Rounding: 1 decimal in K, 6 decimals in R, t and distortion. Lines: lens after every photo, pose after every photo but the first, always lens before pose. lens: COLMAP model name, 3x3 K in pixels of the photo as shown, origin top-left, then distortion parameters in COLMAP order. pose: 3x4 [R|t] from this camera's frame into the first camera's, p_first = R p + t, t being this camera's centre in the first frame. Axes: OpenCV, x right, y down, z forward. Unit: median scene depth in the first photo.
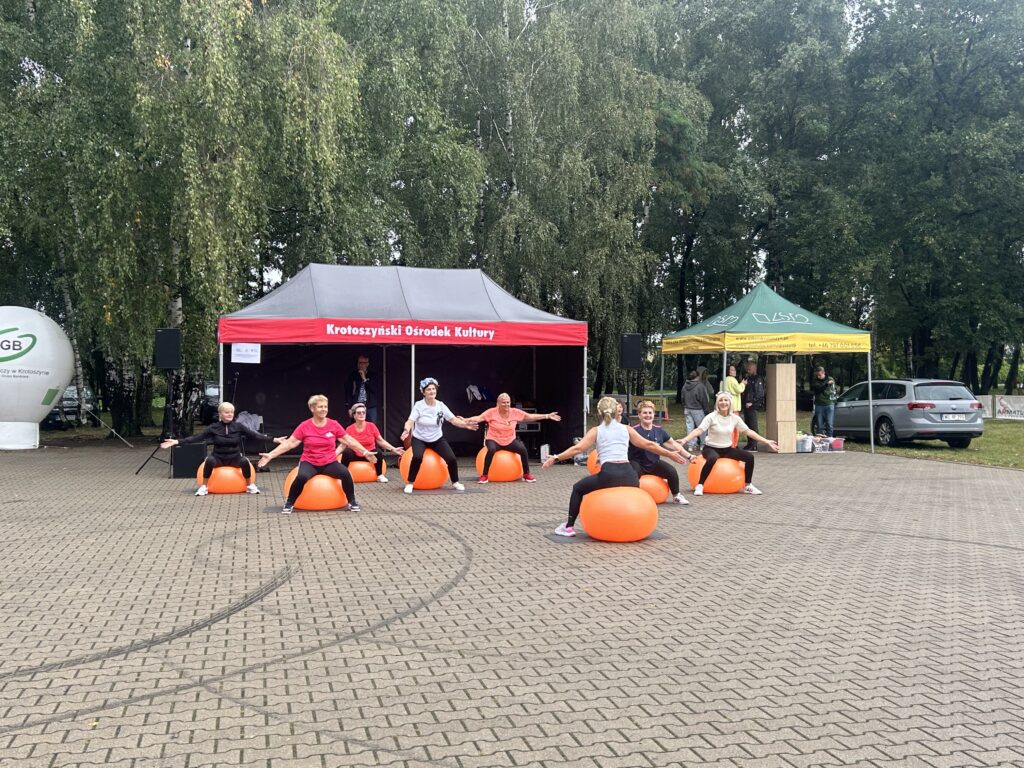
lens RADIAL K [[1063.6, 0, 502.8], [0, 1063.6, 398.2], [0, 0, 1]] dist [0.133756, -0.361558]
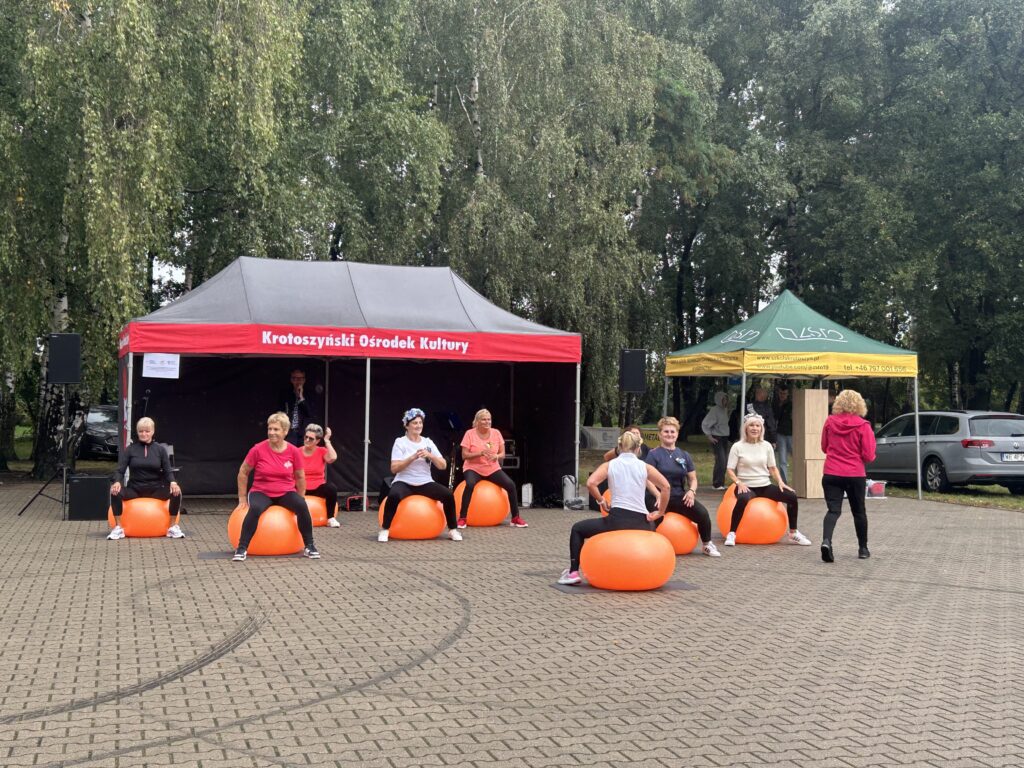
lens RADIAL K [[1364.3, 0, 512.0], [0, 1364.3, 384.0], [0, 0, 1]] dist [0.144659, -0.438870]
pose [[0.998425, 0.013792, 0.054380, -0.028810], [-0.011713, 0.999196, -0.038352, 0.007366], [-0.054865, 0.037655, 0.997784, -0.041104]]
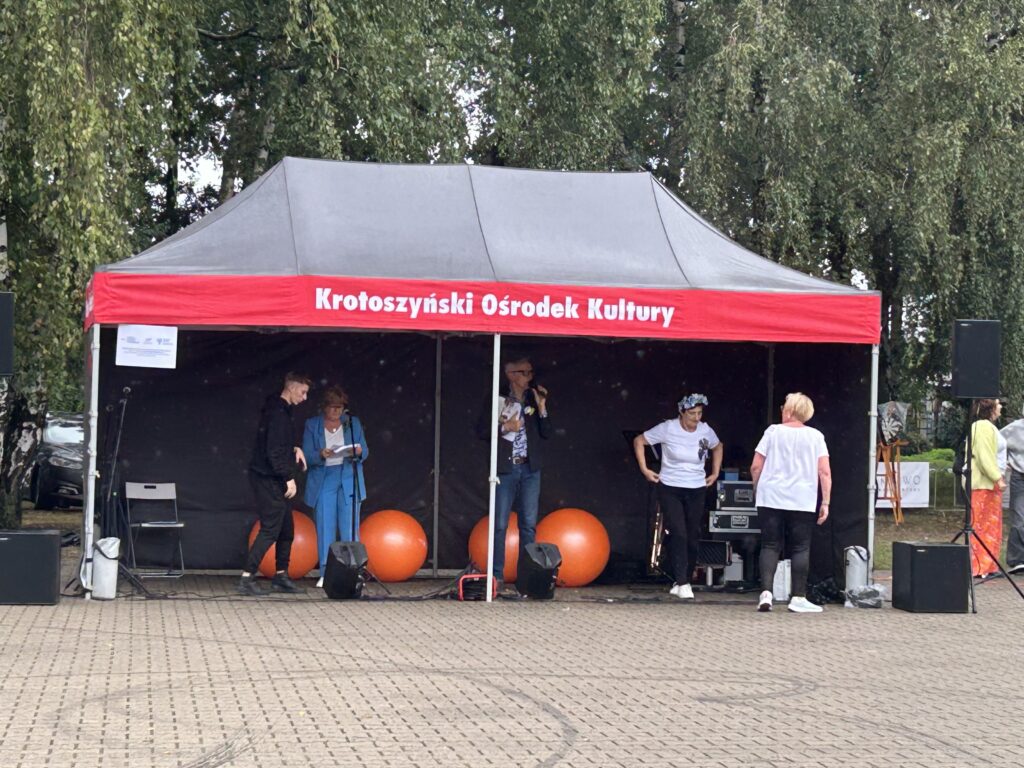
lens RADIAL K [[2753.5, 0, 512.9], [0, 2753.5, 412.3], [0, 0, 1]] dist [0.119107, 0.991599]
pose [[0.995364, 0.021638, -0.093710, 0.032788], [-0.023894, 0.999449, -0.023018, 0.010102], [0.093161, 0.025150, 0.995333, -0.179028]]
